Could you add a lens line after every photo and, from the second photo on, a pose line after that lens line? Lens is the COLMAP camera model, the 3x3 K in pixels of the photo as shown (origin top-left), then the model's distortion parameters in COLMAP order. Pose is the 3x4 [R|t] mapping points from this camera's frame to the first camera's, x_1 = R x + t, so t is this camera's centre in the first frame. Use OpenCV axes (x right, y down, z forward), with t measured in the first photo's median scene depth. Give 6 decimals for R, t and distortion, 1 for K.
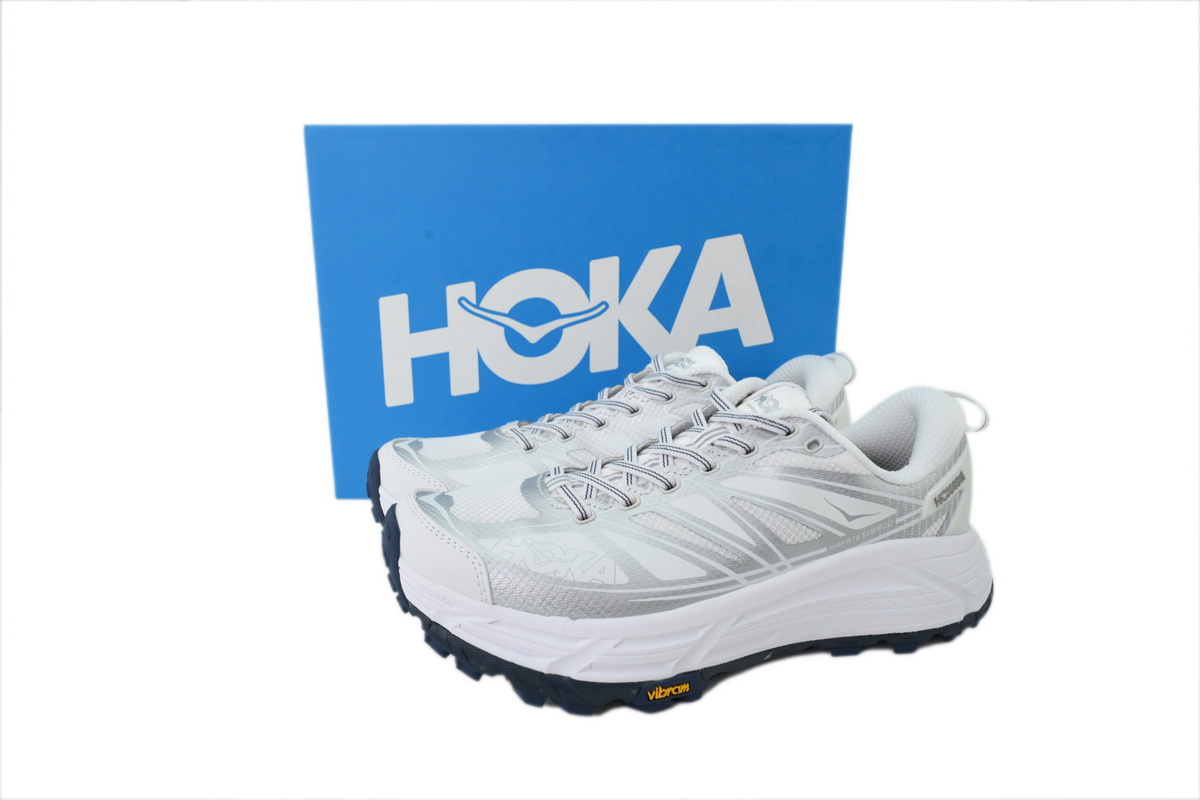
lens RADIAL K [[821.5, 0, 598.9], [0, 821.5, 402.4], [0, 0, 1]] dist [0.021901, -0.001029]
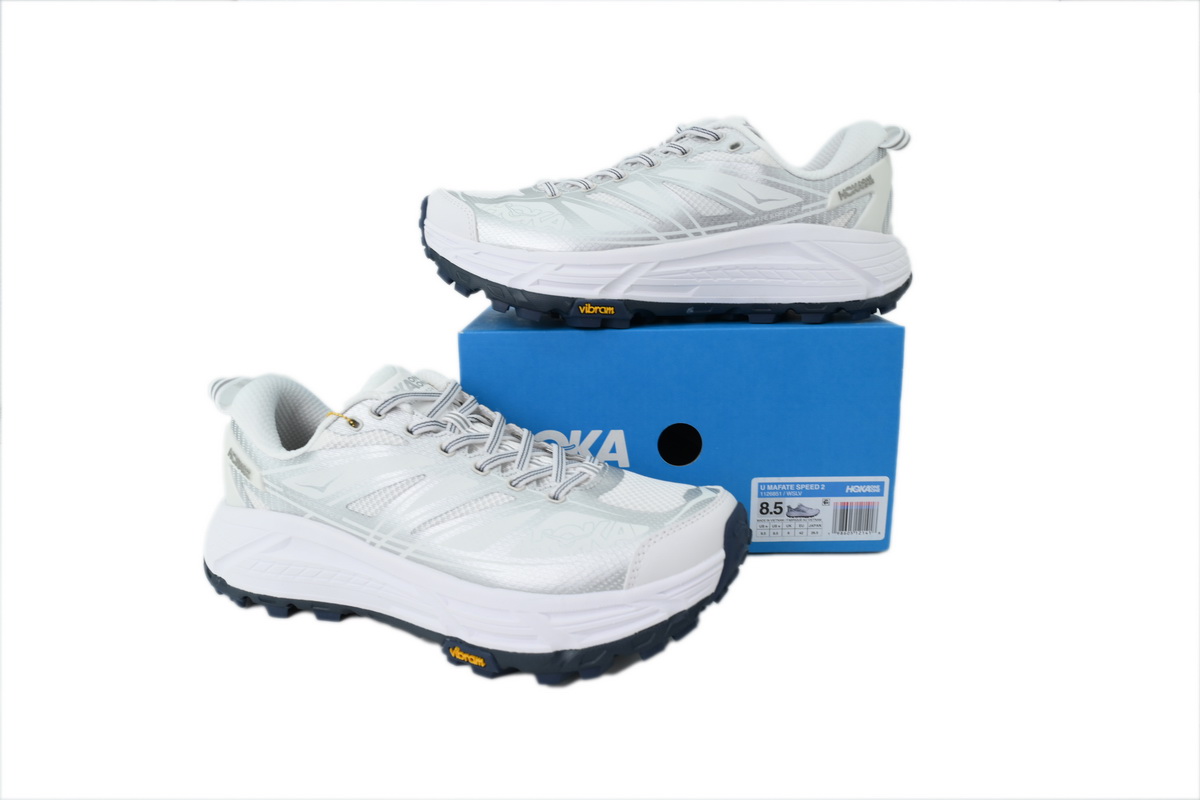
lens RADIAL K [[821.5, 0, 601.2], [0, 821.5, 397.1], [0, 0, 1]] dist [0.021901, -0.001029]
pose [[0.960307, 0.047504, -0.274869, 0.433244], [-0.050429, 0.998721, -0.003579, 0.457721], [0.274348, 0.017298, 0.961475, -0.278910]]
